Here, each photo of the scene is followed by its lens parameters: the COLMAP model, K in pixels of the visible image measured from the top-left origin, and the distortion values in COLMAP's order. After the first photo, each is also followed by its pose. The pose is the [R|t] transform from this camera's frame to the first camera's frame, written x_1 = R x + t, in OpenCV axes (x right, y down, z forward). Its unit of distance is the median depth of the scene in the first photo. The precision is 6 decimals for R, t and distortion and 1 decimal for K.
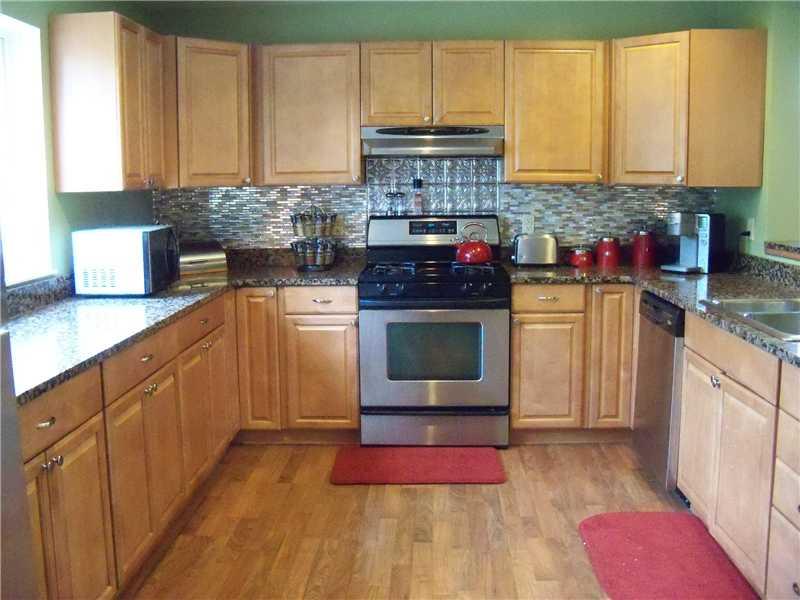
lens RADIAL K [[823.2, 0, 400.2], [0, 823.2, 295.2], [0, 0, 1]] dist [-0.147195, 0.000000]
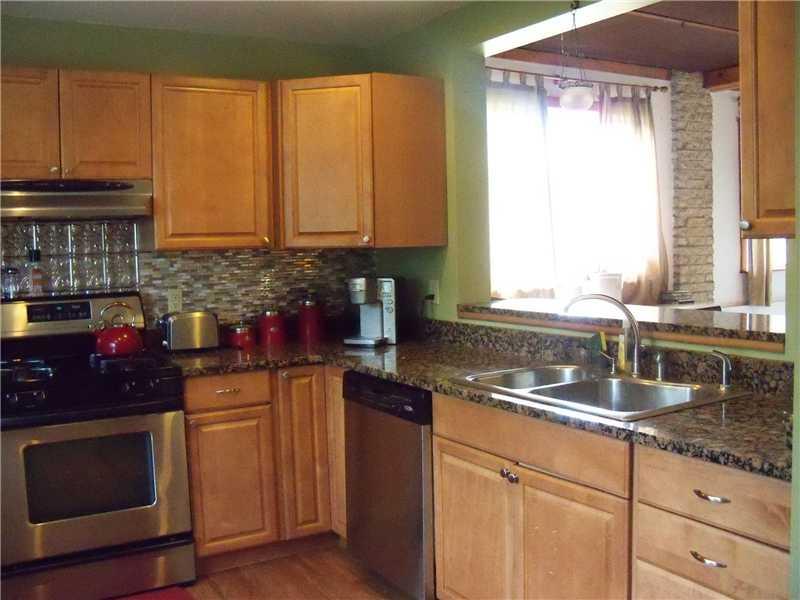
lens RADIAL K [[823.2, 0, 402.3], [0, 823.2, 305.4], [0, 0, 1]] dist [-0.147195, 0.000000]
pose [[0.837420, -0.054434, 0.543842, -0.107829], [0.091494, 0.994949, -0.041298, -0.030561], [-0.538847, 0.084342, 0.838171, 0.218647]]
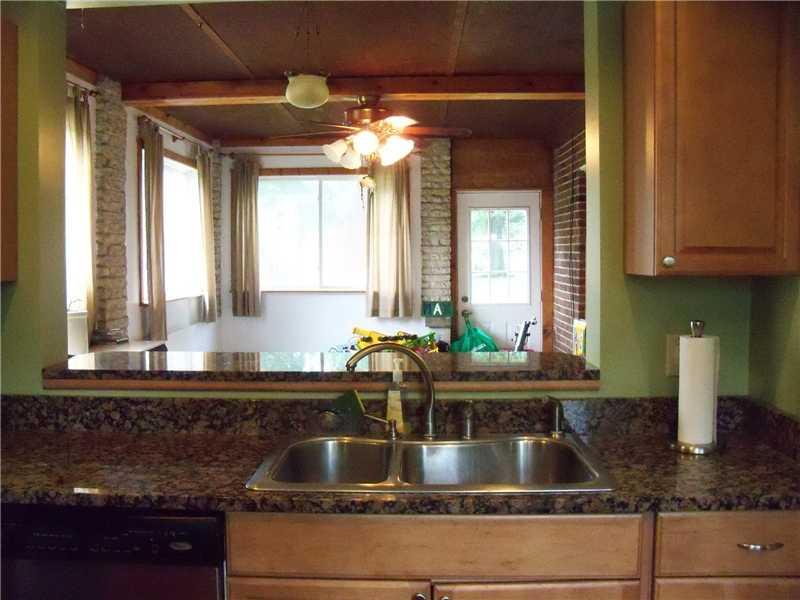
lens RADIAL K [[823.2, 0, 400.0], [0, 823.2, 295.3], [0, 0, 1]] dist [-0.147195, 0.000000]
pose [[0.010120, -0.037724, 0.999237, -0.143204], [0.140809, 0.989385, 0.035926, -0.099868], [-0.989985, 0.140338, 0.015324, 0.661839]]
